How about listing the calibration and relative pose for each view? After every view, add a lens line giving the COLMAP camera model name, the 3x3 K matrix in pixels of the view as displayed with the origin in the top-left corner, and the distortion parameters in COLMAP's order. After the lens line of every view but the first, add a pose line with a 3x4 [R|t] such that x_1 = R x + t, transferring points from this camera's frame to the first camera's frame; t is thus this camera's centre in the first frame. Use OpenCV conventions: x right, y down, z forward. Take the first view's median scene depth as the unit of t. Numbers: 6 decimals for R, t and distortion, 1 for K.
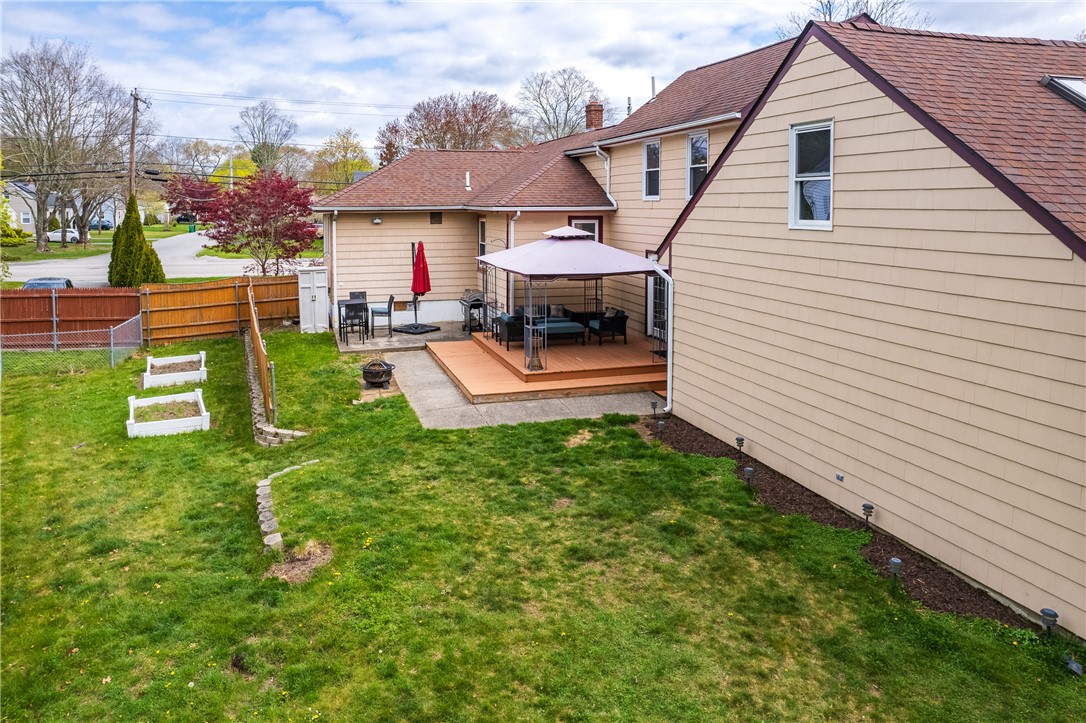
lens RADIAL K [[715.8, 0, 544.0], [0, 715.8, 243.6], [0, 0, 1]] dist [-0.057277, 0.055942]
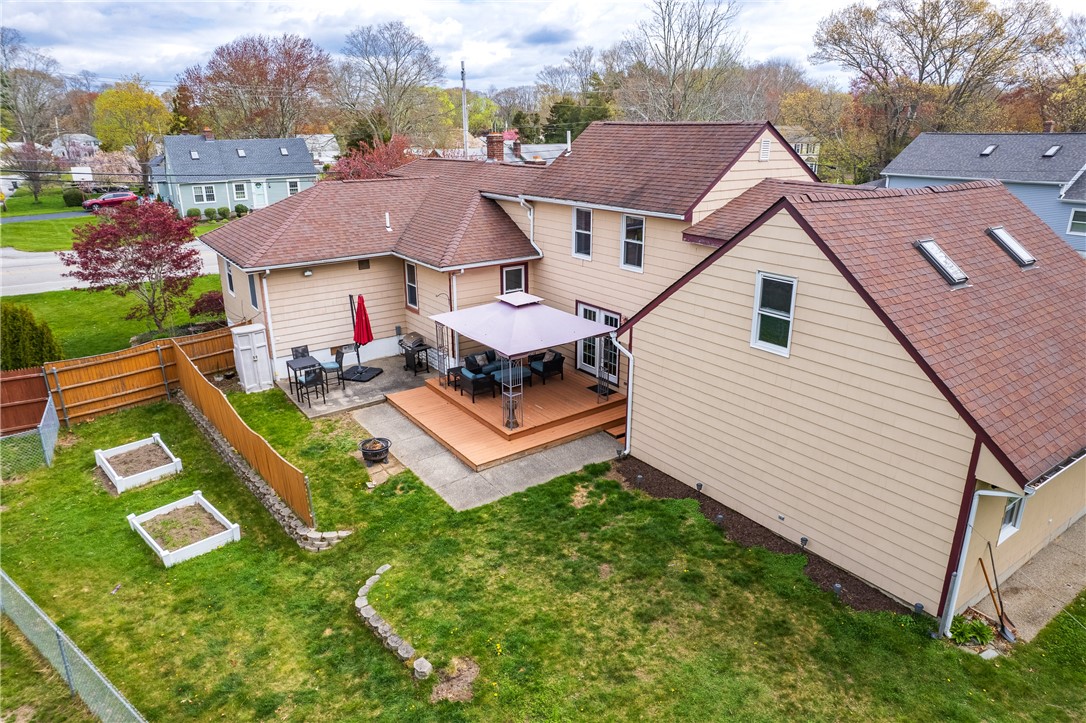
lens RADIAL K [[697.2, 0, 550.3], [0, 697.2, 289.0], [0, 0, 1]] dist [-0.075822, 0.070929]
pose [[0.930400, -0.083924, 0.356808, -0.382427], [-0.007952, 0.968586, 0.248553, -0.368076], [-0.366459, -0.234092, 0.900505, -0.012325]]
